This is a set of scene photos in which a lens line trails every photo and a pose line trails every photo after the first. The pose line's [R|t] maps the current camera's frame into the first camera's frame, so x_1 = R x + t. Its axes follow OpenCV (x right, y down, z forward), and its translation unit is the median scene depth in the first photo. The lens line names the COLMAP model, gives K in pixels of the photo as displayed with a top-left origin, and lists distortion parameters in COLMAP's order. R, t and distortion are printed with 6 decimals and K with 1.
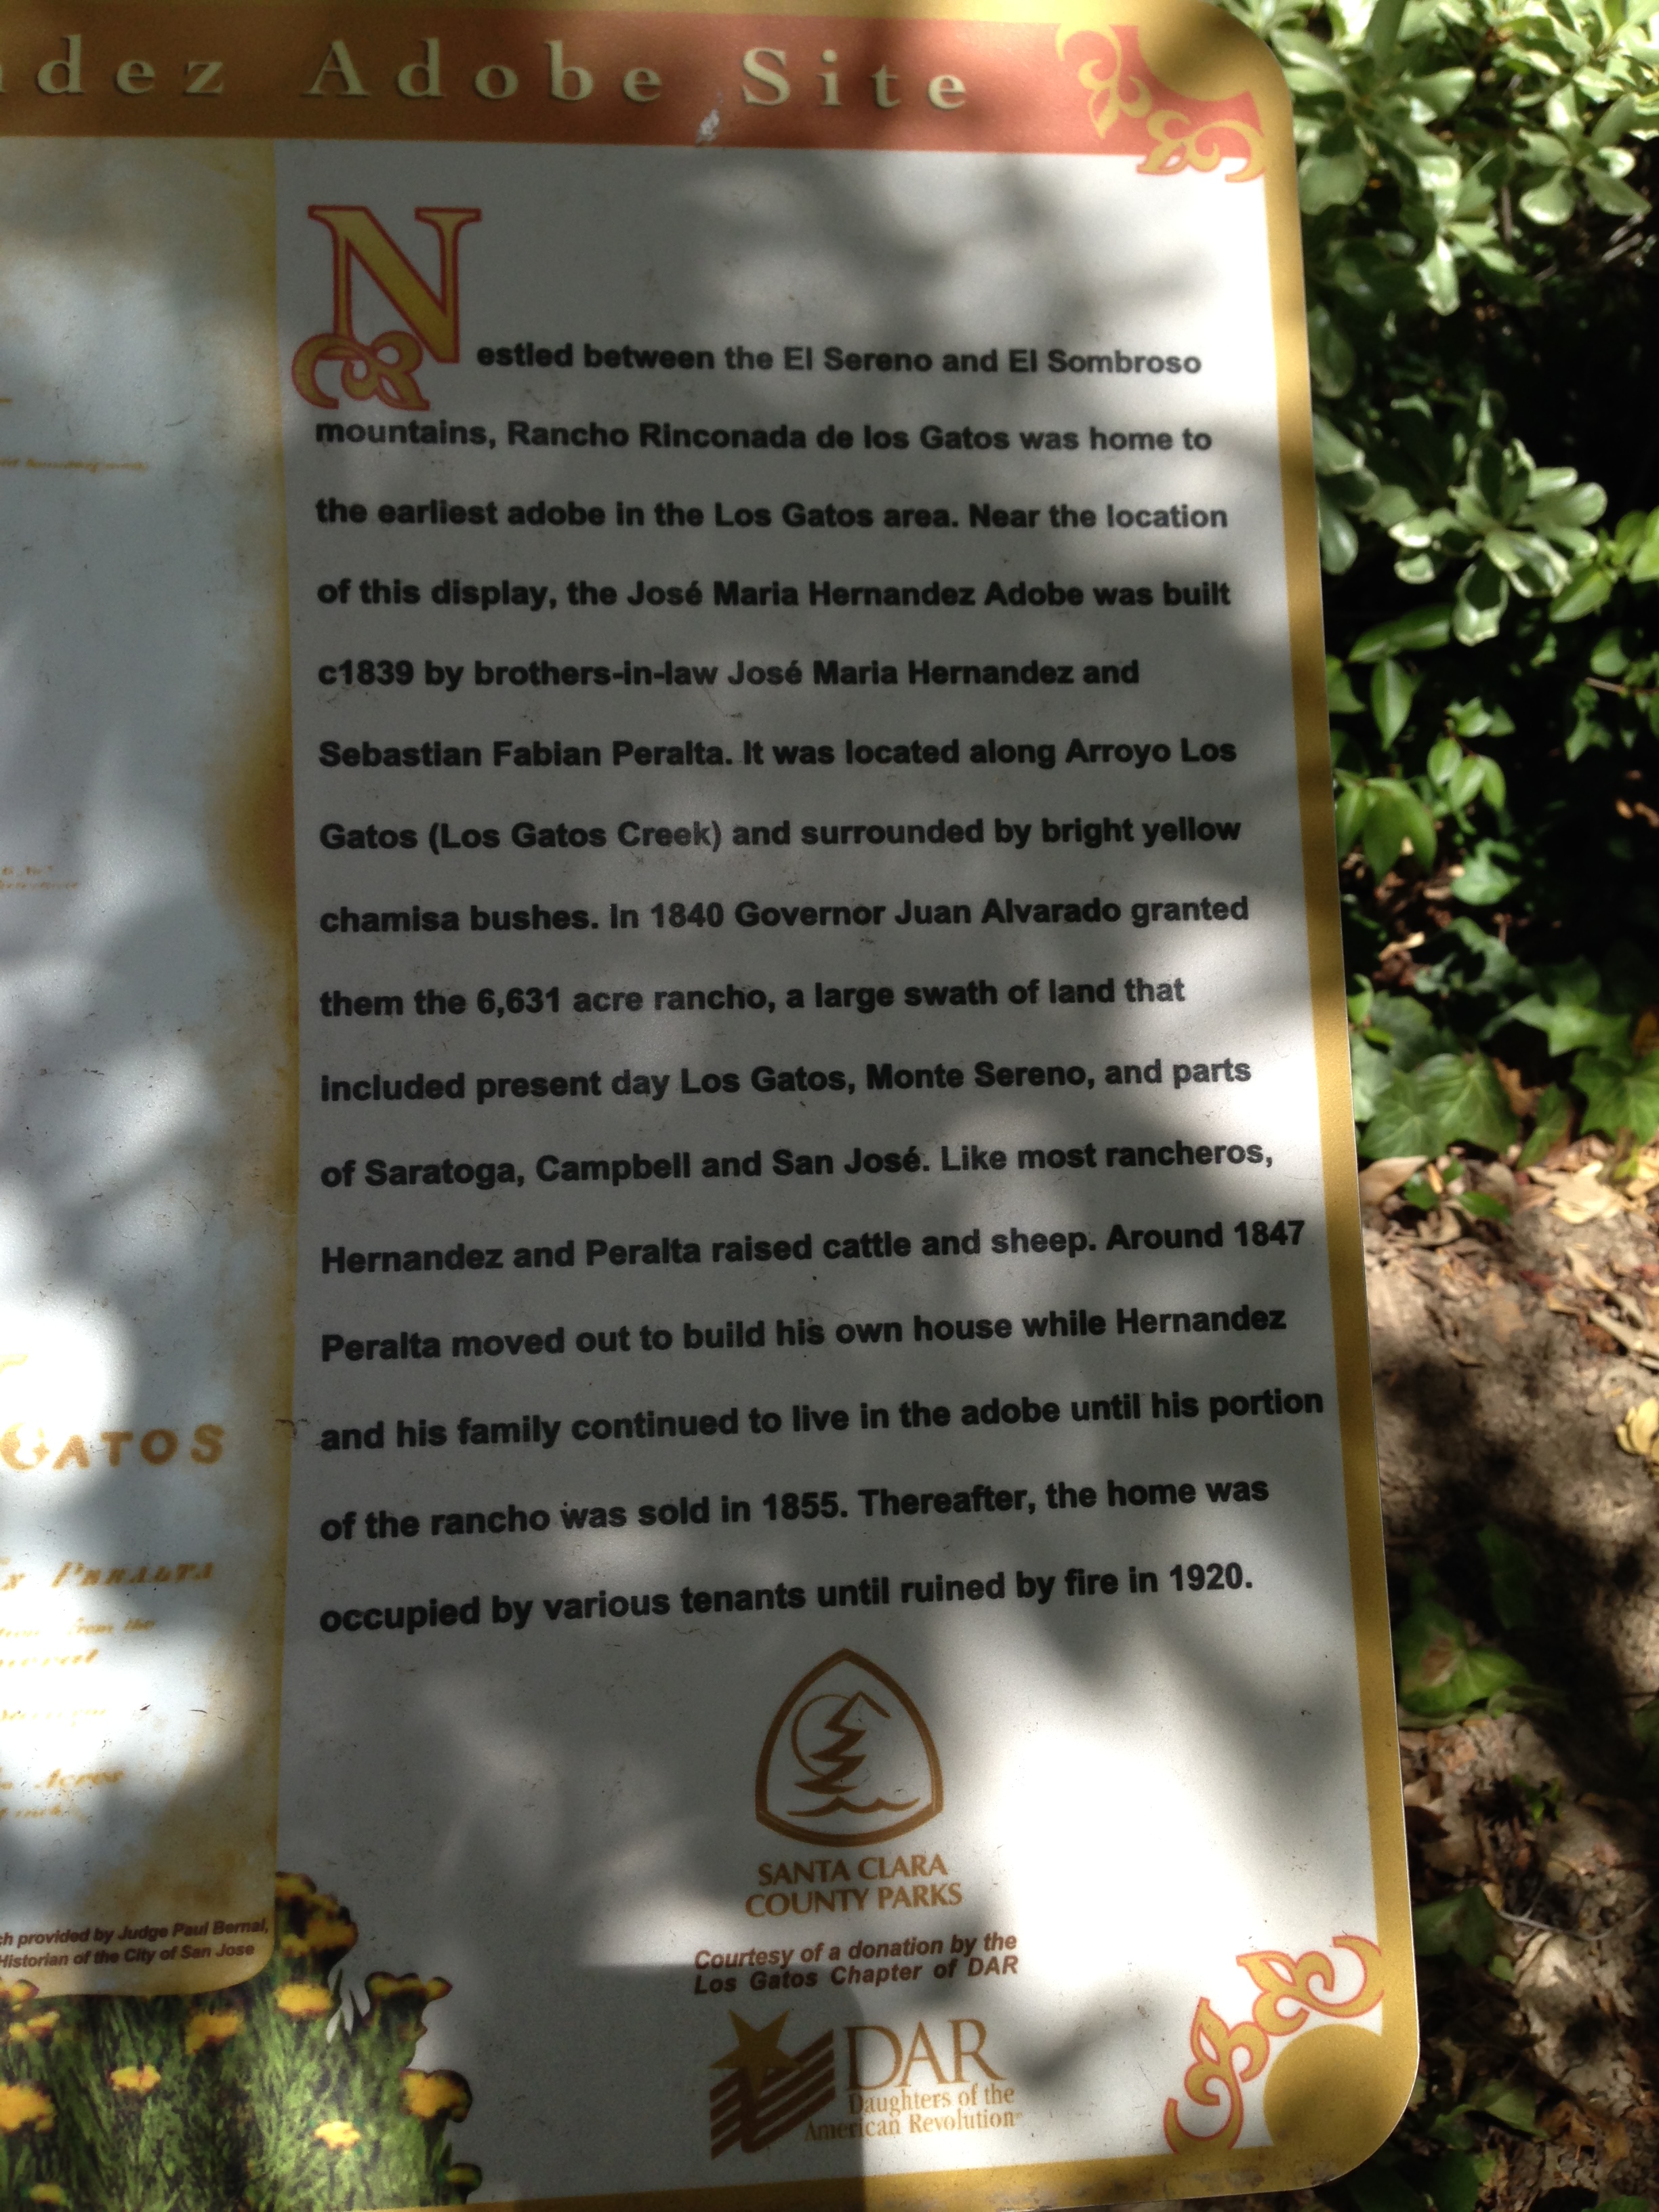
lens RADIAL K [[1740.8, 0, 798.9], [0, 1740.8, 1105.3], [0, 0, 1]] dist [0.058476, -0.079184]
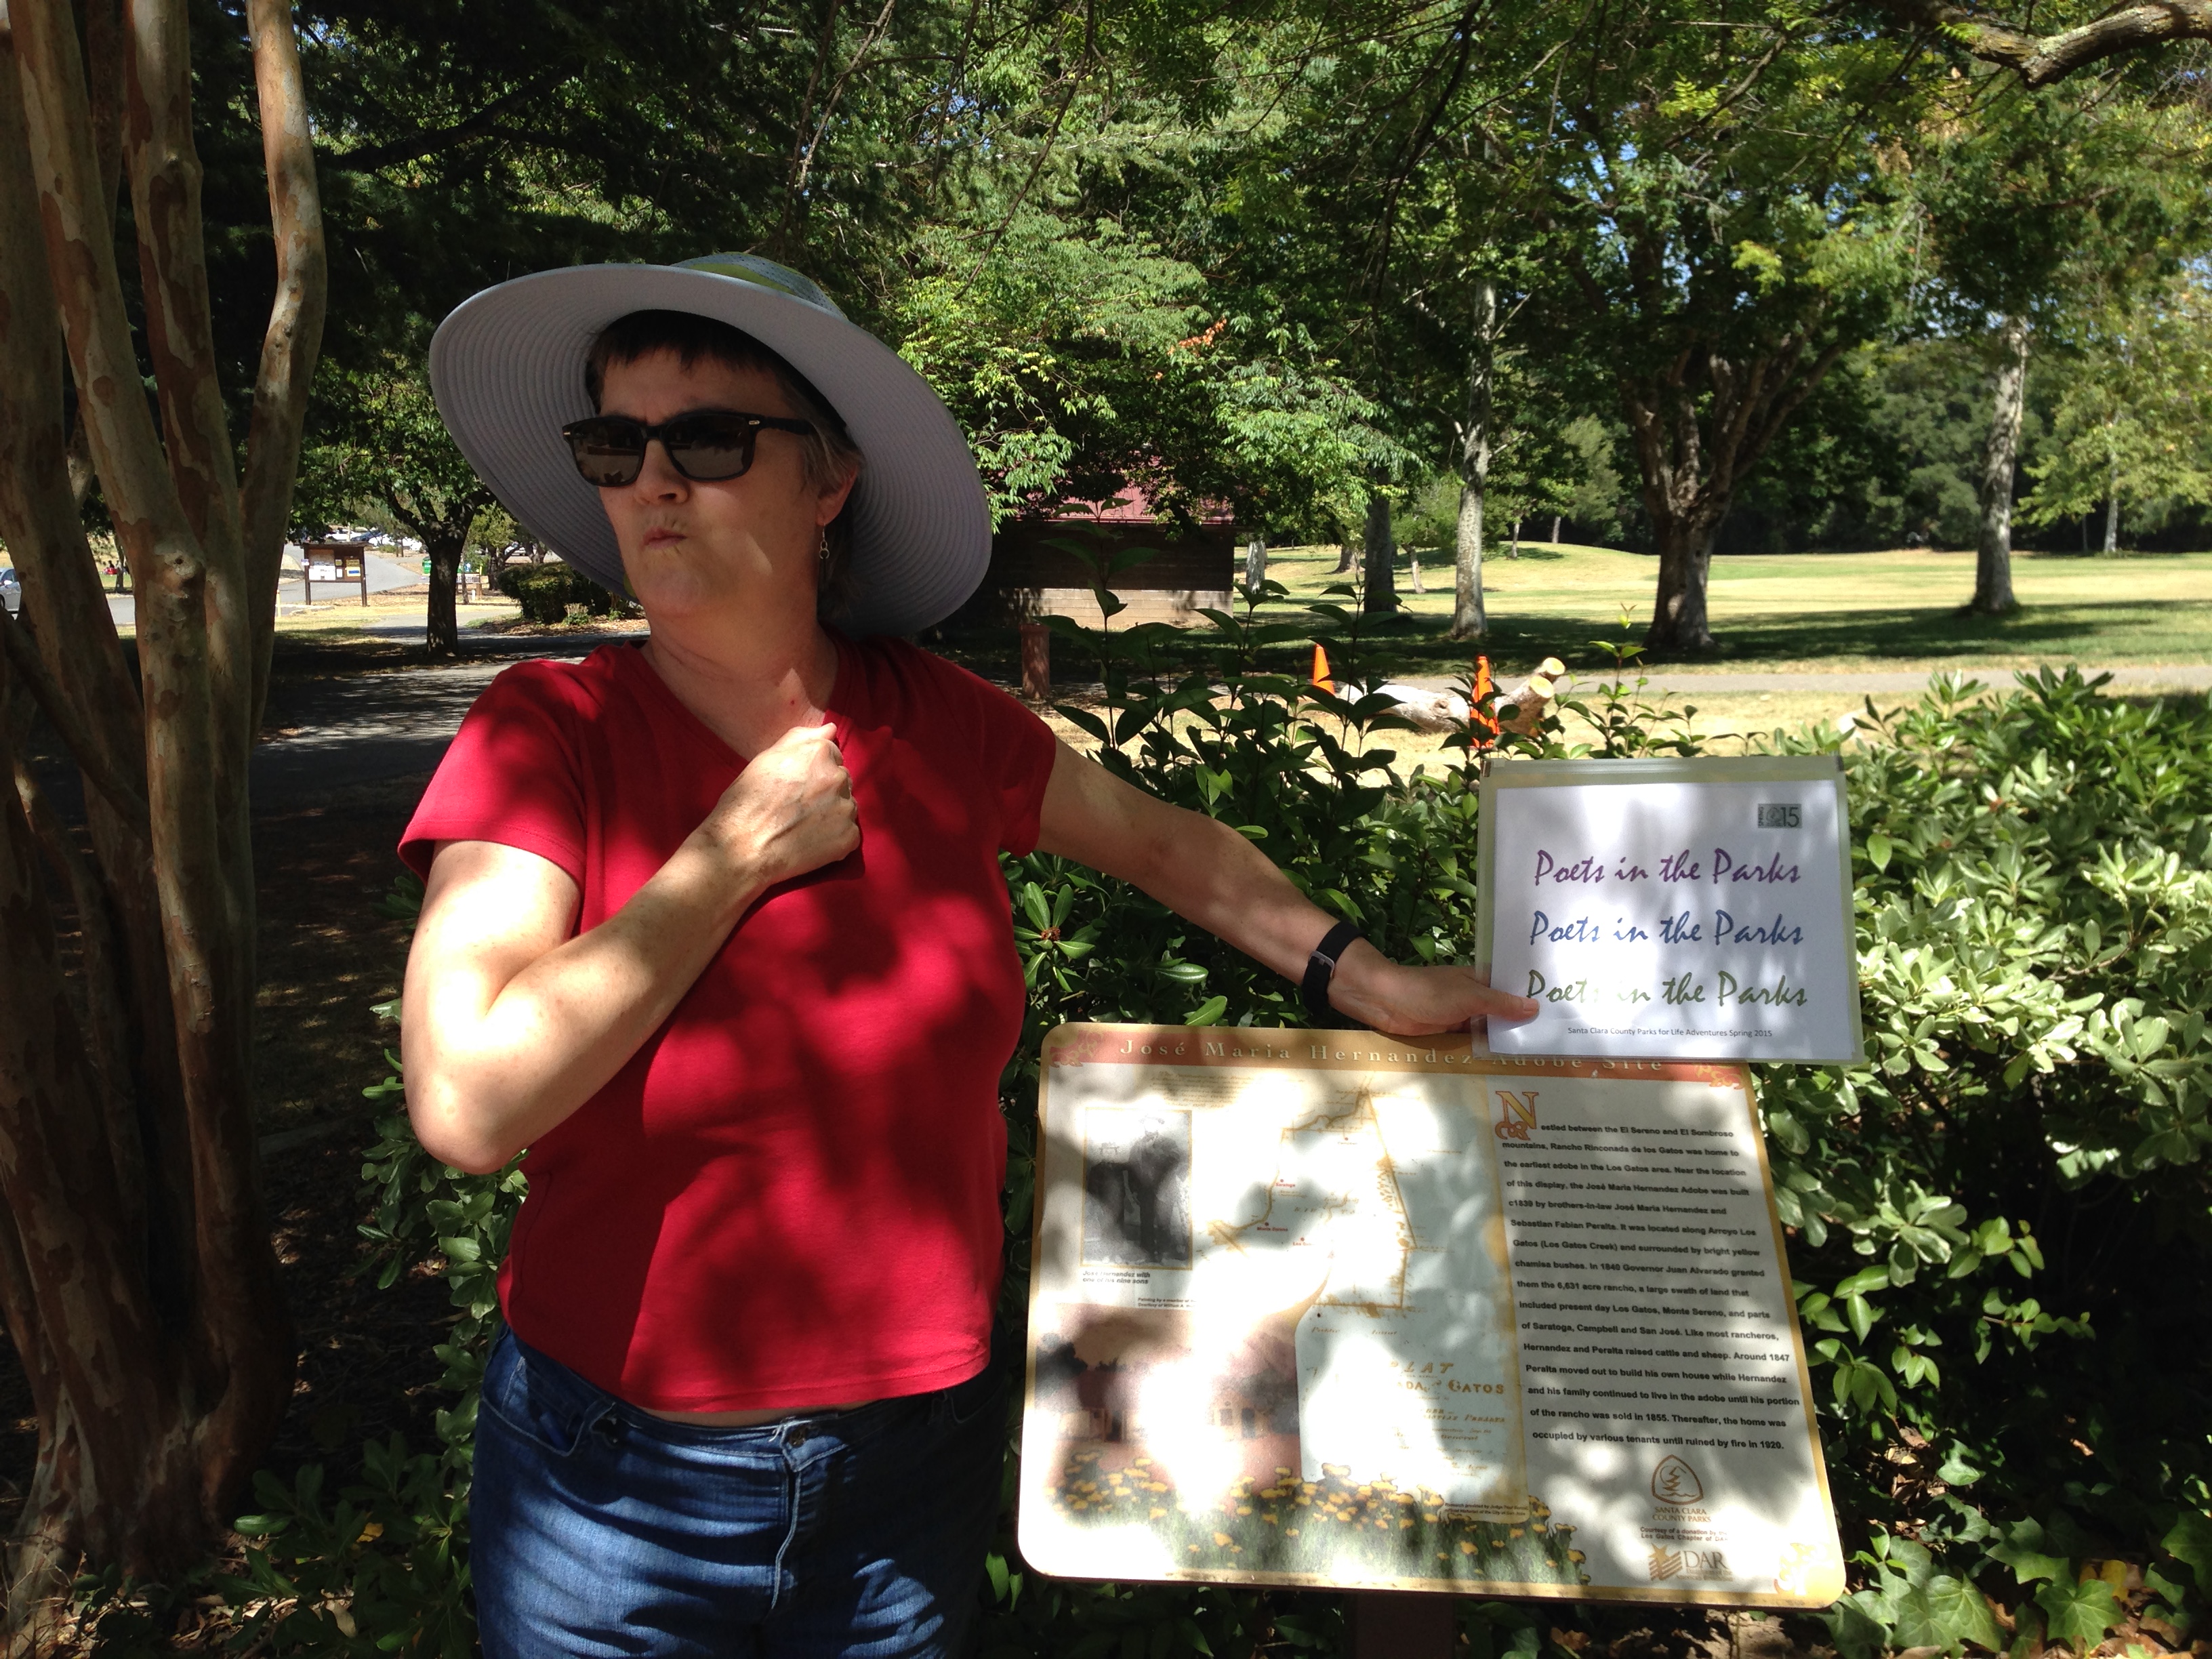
lens RADIAL K [[2128.0, 0, 1106.0], [0, 2128.0, 829.5], [0, 0, 1]] dist [-0.004128, -0.007210]
pose [[0.997307, 0.015885, -0.071592, -0.557887], [-0.050204, 0.859511, -0.508646, 0.979876], [0.053455, 0.510871, 0.857994, -2.315806]]
